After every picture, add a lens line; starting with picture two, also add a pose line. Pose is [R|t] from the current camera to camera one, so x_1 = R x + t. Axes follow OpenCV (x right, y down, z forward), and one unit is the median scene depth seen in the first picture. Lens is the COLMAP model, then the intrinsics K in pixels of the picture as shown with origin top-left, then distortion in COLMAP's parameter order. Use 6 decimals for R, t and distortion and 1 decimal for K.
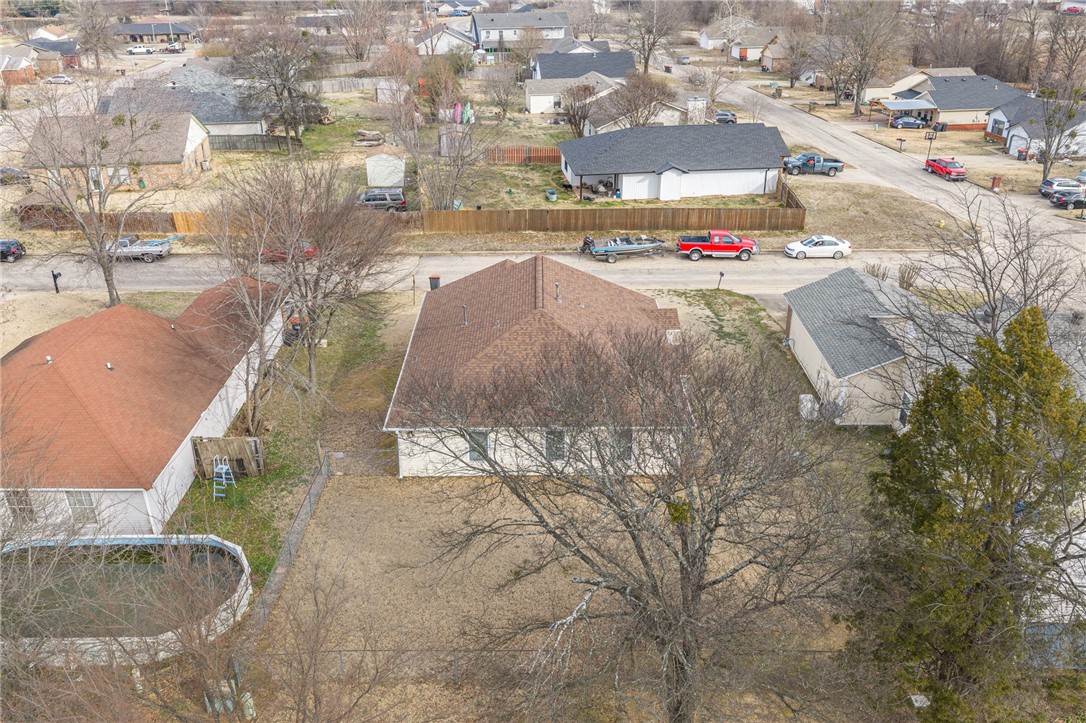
lens RADIAL K [[897.9, 0, 546.7], [0, 897.9, 363.2], [0, 0, 1]] dist [0.022720, -0.039781]
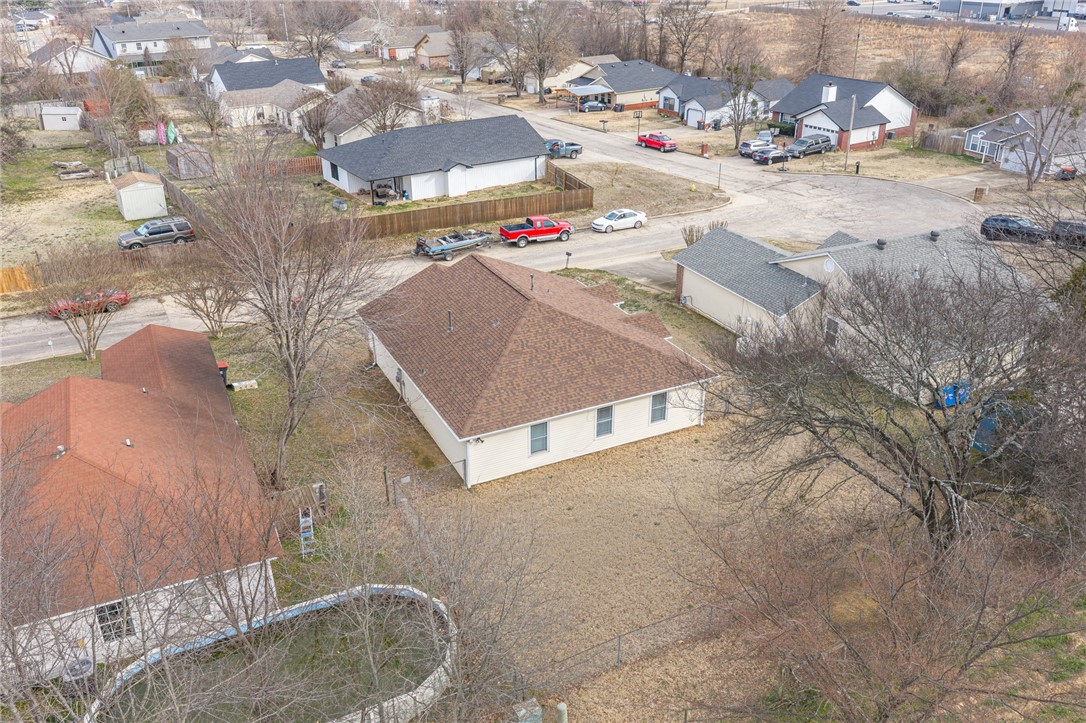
lens RADIAL K [[897.9, 0, 548.0], [0, 897.9, 361.6], [0, 0, 1]] dist [0.022720, -0.039781]
pose [[0.898874, -0.189805, 0.394968, -0.211286], [0.191330, 0.980868, 0.035930, -0.012765], [-0.394231, 0.043273, 0.917992, 0.025507]]
